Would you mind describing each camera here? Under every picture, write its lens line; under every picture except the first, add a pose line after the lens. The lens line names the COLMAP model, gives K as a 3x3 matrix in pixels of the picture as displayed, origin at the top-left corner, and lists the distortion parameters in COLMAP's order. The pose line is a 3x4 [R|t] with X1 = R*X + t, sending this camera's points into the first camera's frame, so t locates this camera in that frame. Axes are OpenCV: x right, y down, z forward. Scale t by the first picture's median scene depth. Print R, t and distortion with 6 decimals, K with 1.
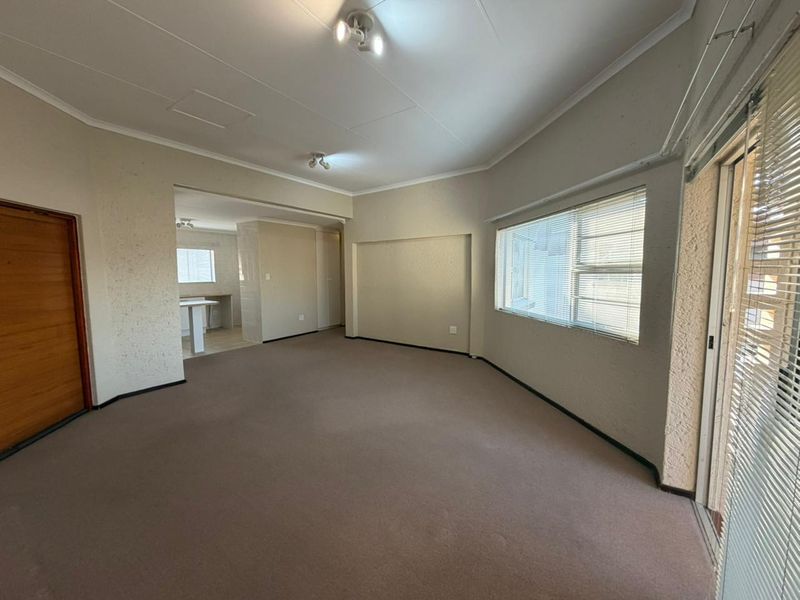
lens RADIAL K [[318.4, 0, 397.7], [0, 318.4, 299.5], [0, 0, 1]] dist [-0.003264, 0.000301]
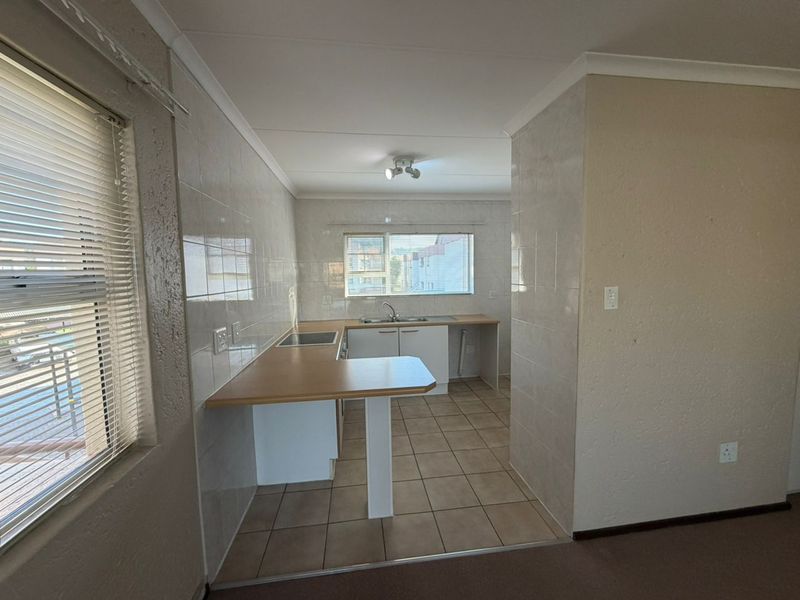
lens RADIAL K [[318.4, 0, 397.7], [0, 318.4, 299.5], [0, 0, 1]] dist [-0.003264, 0.000301]
pose [[0.669876, 0.054241, -0.740489, -0.345288], [-0.048638, 0.998392, 0.029133, -0.071873], [0.740878, 0.016501, 0.671437, 0.723277]]
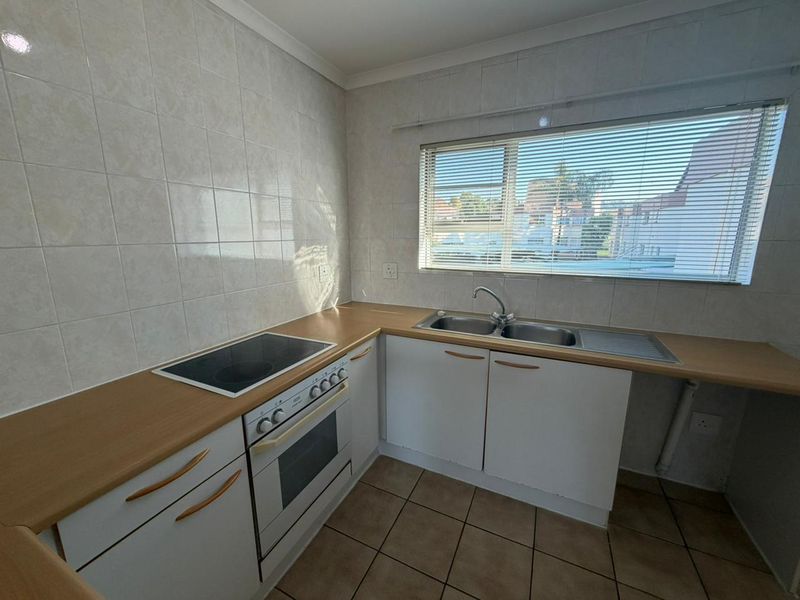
lens RADIAL K [[318.4, 0, 397.7], [0, 318.4, 299.5], [0, 0, 1]] dist [-0.003264, 0.000301]
pose [[0.151999, 0.206779, -0.966509, -0.553200], [-0.084441, 0.977012, 0.195746, -0.086963], [0.984767, 0.051860, 0.165965, 1.006708]]
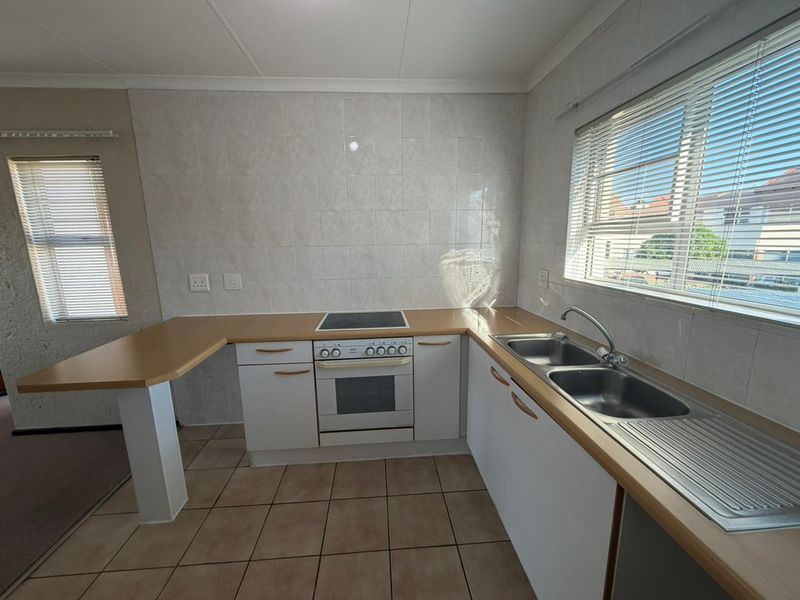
lens RADIAL K [[318.4, 0, 397.7], [0, 318.4, 299.5], [0, 0, 1]] dist [-0.003264, 0.000301]
pose [[-0.781522, 0.132905, -0.609556, -0.598297], [-0.032406, 0.967079, 0.252406, -0.104634], [0.623035, 0.217014, -0.751487, 1.223988]]
